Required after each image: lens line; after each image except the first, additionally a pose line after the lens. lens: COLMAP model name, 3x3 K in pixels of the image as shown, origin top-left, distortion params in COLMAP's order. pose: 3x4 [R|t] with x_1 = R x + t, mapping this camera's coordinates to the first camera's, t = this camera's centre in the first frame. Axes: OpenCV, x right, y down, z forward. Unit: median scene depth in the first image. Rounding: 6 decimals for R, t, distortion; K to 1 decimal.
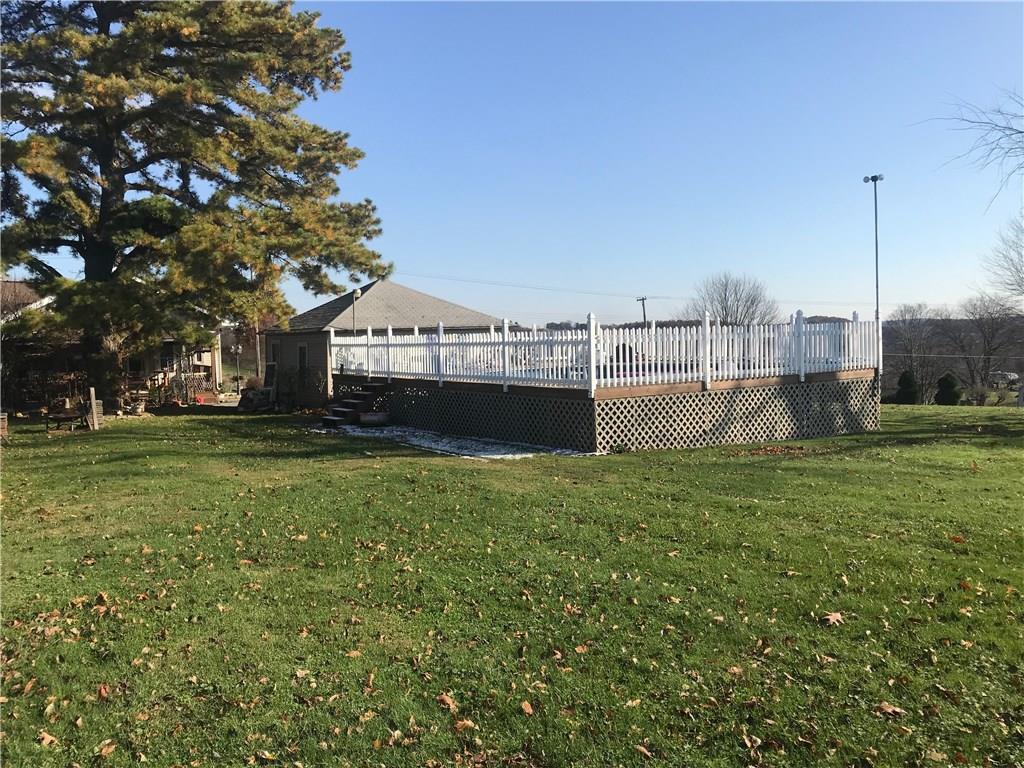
lens RADIAL K [[851.7, 0, 512.1], [0, 851.7, 383.1], [0, 0, 1]] dist [0.040074, -0.045956]
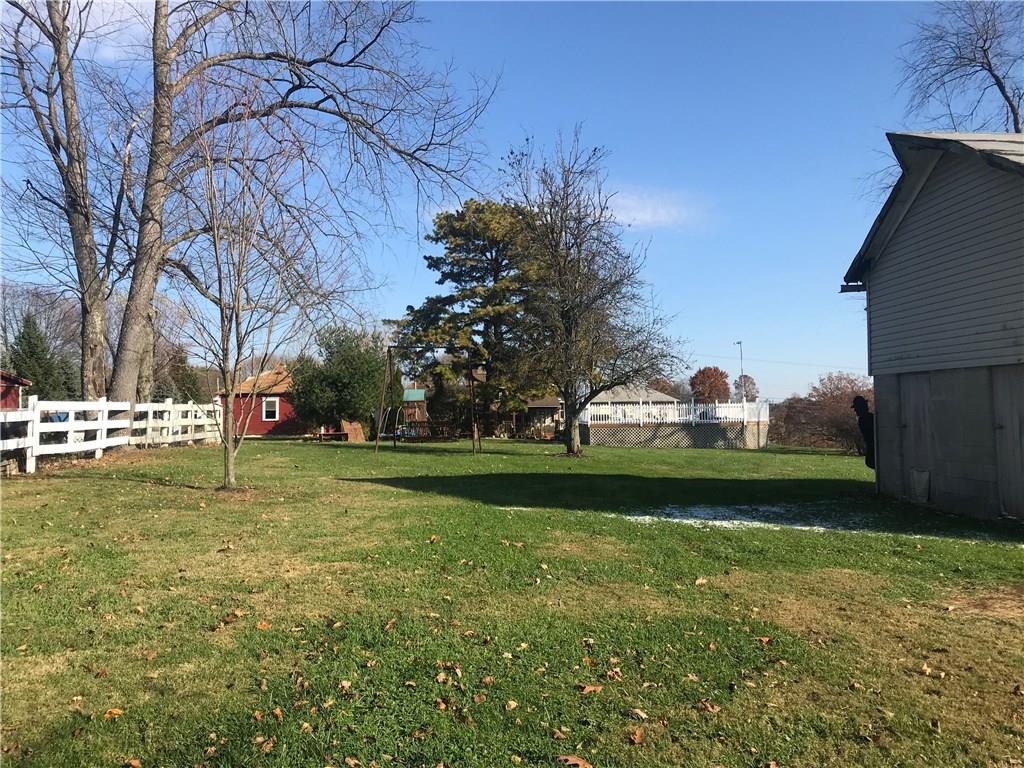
lens RADIAL K [[851.7, 0, 512.4], [0, 851.7, 384.9], [0, 0, 1]] dist [0.040074, -0.045956]
pose [[0.851311, -0.001577, -0.524660, 0.809306], [-0.038739, 0.997077, -0.065854, 0.045282], [0.523230, 0.076387, 0.848761, -0.979472]]
